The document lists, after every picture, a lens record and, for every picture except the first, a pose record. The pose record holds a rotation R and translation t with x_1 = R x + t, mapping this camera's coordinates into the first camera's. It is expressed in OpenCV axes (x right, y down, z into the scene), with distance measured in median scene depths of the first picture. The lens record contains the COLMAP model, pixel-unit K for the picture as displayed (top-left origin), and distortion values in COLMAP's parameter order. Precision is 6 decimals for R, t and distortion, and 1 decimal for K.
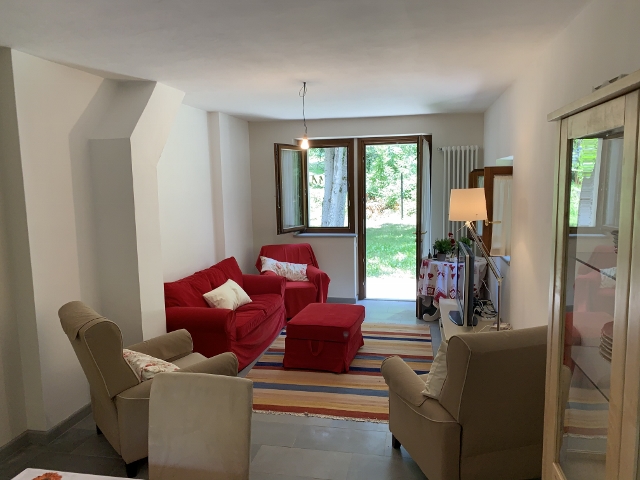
lens RADIAL K [[496.0, 0, 321.4], [0, 496.0, 237.6], [0, 0, 1]] dist [0.050608, -0.055164]
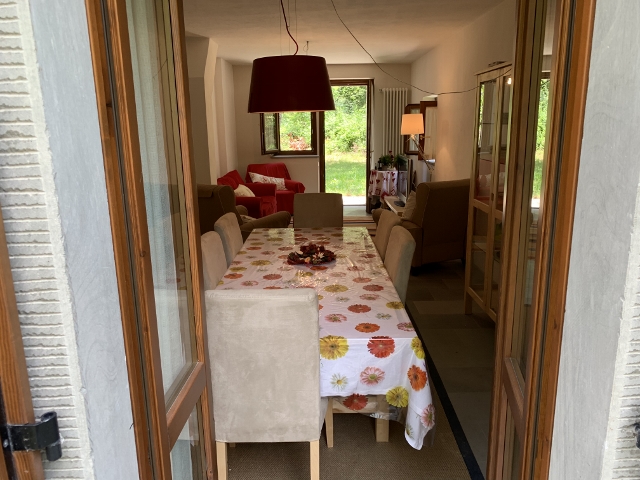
lens RADIAL K [[496.0, 0, 321.8], [0, 496.0, 236.6], [0, 0, 1]] dist [0.050608, -0.055164]
pose [[0.982313, -0.040580, 0.182797, -0.201780], [0.020699, 0.993784, 0.109387, 0.074409], [-0.186099, -0.103669, 0.977046, -0.372392]]
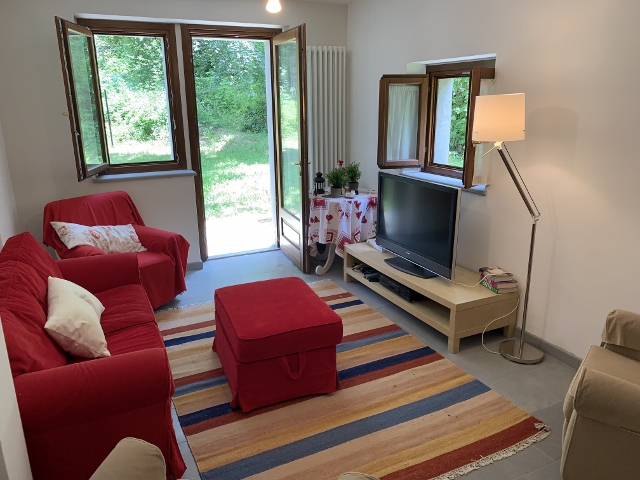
lens RADIAL K [[496.0, 0, 320.0], [0, 496.0, 234.8], [0, 0, 1]] dist [0.050608, -0.055164]
pose [[0.806666, -0.153629, 0.570691, -0.230343], [0.069615, 0.983601, 0.166383, -0.026107], [-0.586893, -0.094487, 0.804132, 0.381104]]
